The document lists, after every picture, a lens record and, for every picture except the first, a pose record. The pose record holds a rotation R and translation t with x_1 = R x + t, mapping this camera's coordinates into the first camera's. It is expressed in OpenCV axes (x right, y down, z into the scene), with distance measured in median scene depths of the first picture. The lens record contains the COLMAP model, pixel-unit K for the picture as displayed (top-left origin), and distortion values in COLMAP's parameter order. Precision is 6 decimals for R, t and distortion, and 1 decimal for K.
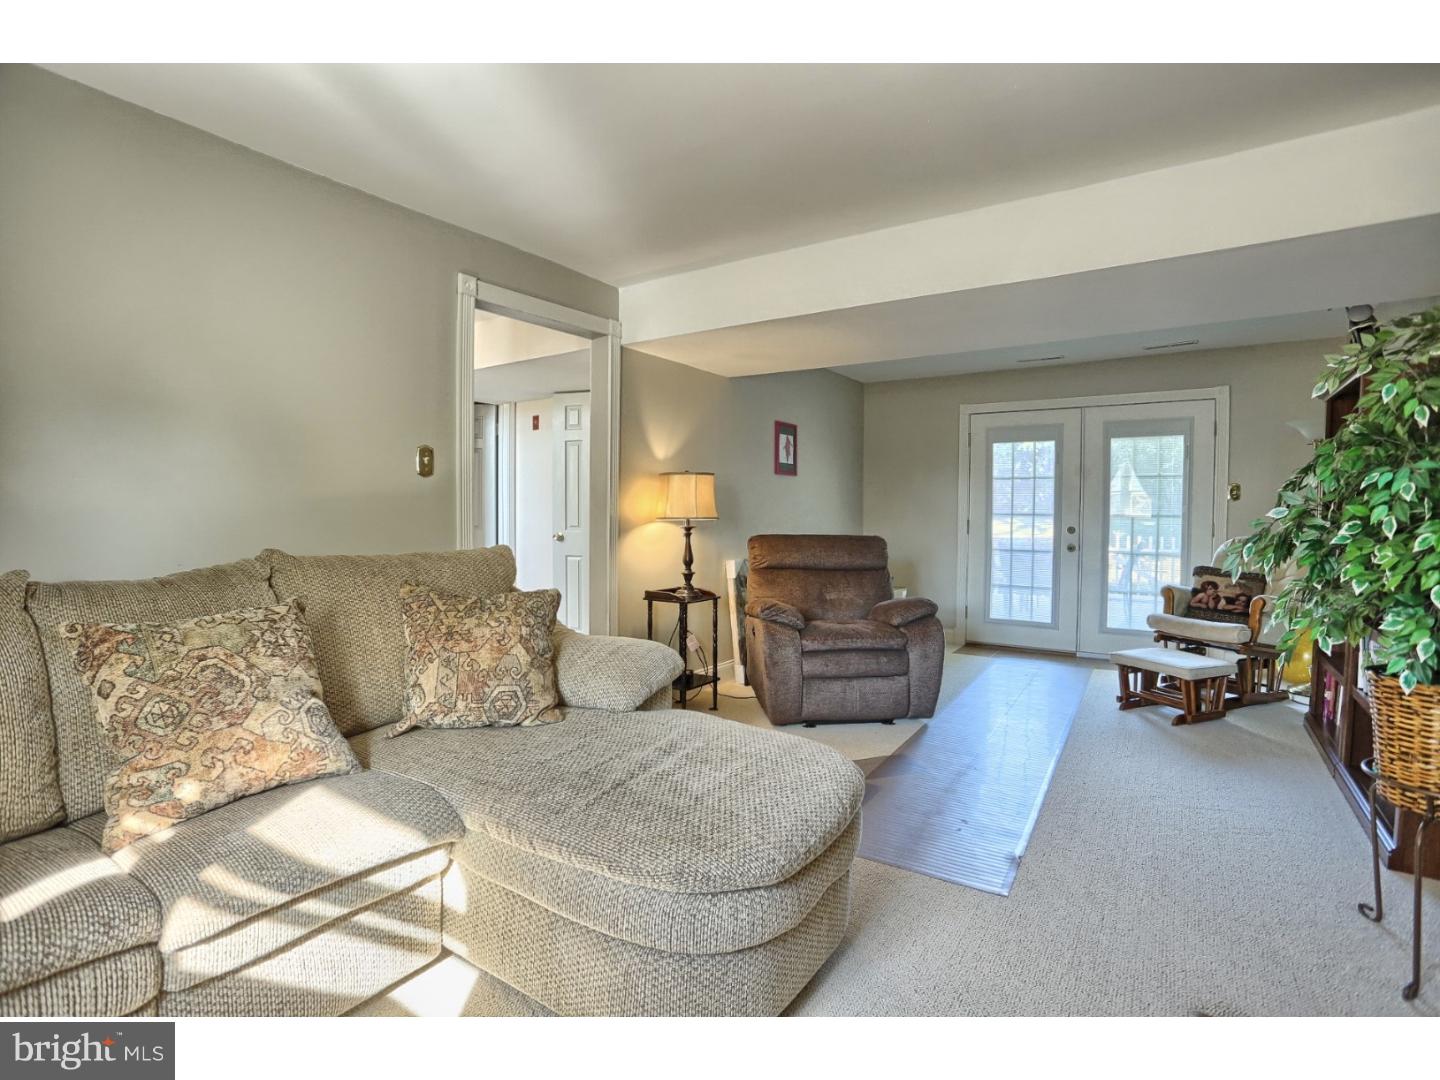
lens RADIAL K [[705.8, 0, 713.0], [0, 705.8, 532.7], [0, 0, 1]] dist [-0.030702, 0.001914]
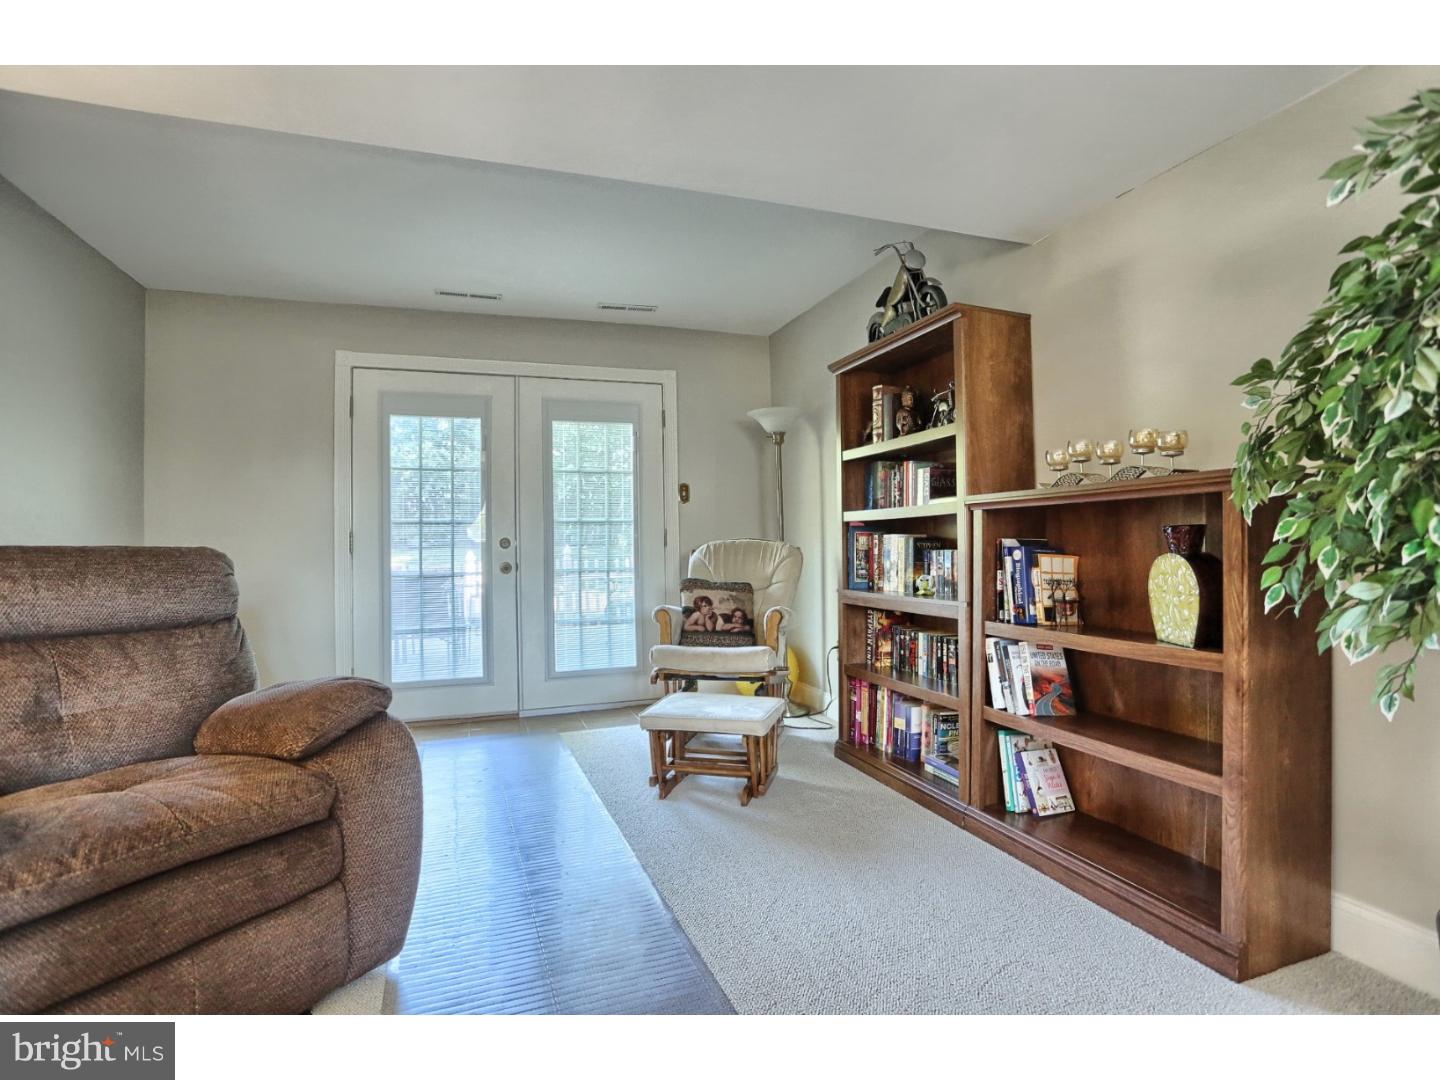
lens RADIAL K [[705.8, 0, 710.3], [0, 705.8, 532.5], [0, 0, 1]] dist [-0.030702, 0.001914]
pose [[0.607513, 0.000748, 0.794310, 0.079815], [0.046008, 0.998288, -0.036128, 0.026164], [-0.792976, 0.058493, 0.606438, 0.492061]]
